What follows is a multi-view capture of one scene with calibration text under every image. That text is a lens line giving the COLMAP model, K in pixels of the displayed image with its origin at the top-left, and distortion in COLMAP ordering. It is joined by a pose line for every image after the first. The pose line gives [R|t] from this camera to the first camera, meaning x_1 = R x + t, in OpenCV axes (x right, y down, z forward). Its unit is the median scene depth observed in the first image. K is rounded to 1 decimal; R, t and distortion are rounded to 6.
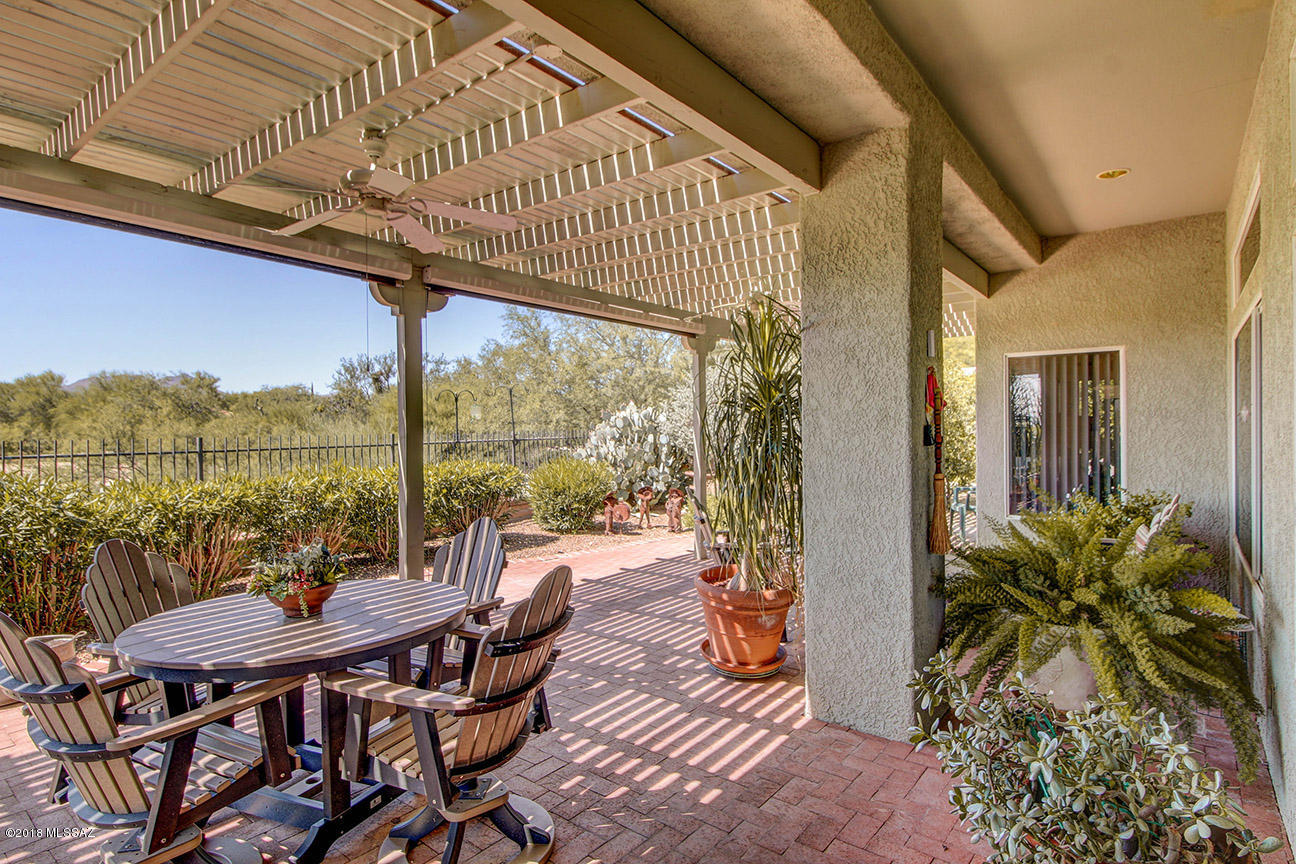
lens RADIAL K [[681.3, 0, 647.2], [0, 681.3, 429.9], [0, 0, 1]] dist [0.001598, -0.001554]
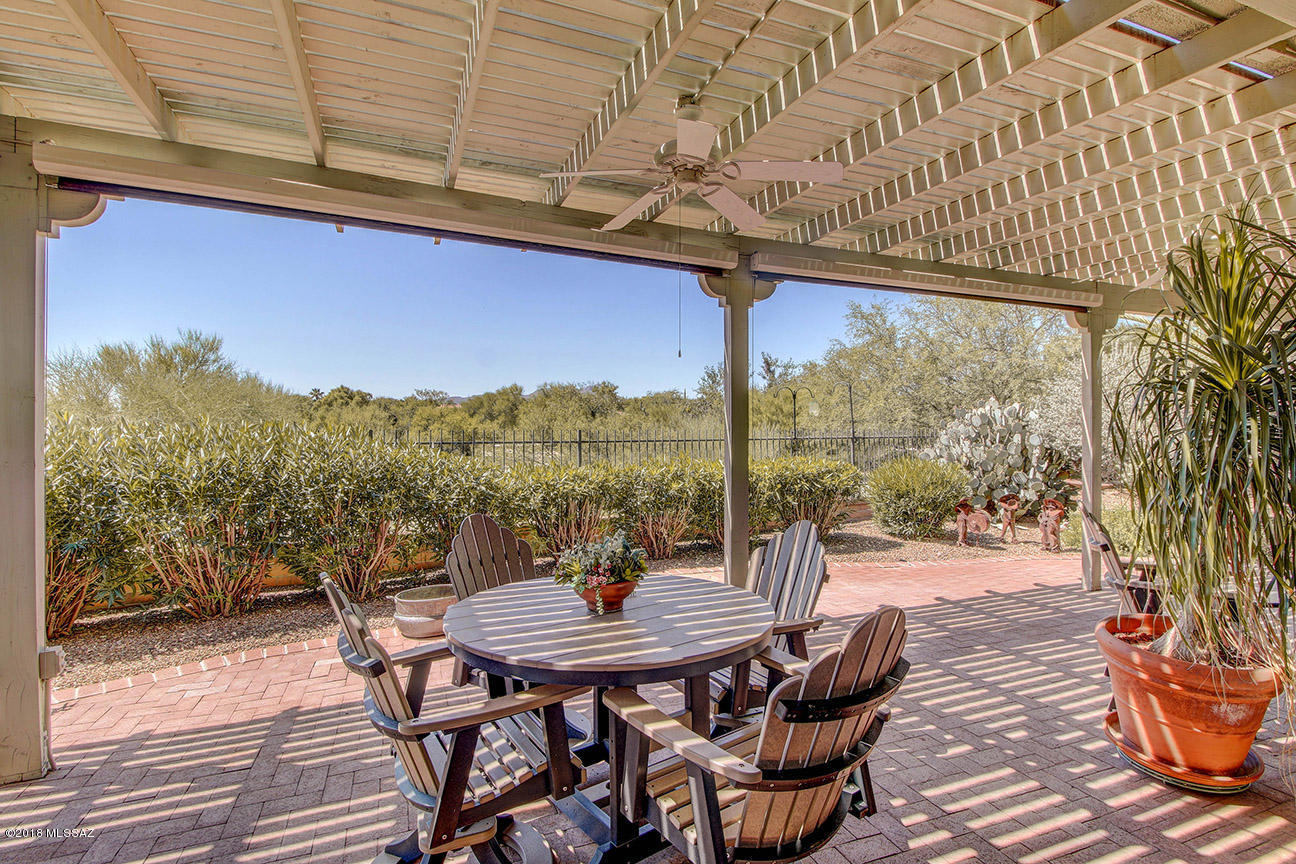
lens RADIAL K [[622.8, 0, 646.1], [0, 622.8, 427.2], [0, 0, 1]] dist [0.008955, -0.005543]
pose [[0.865197, 0.009242, -0.501347, -0.012358], [-0.011651, 0.999931, -0.001674, 0.010725], [0.501297, 0.007289, 0.865245, 0.176596]]
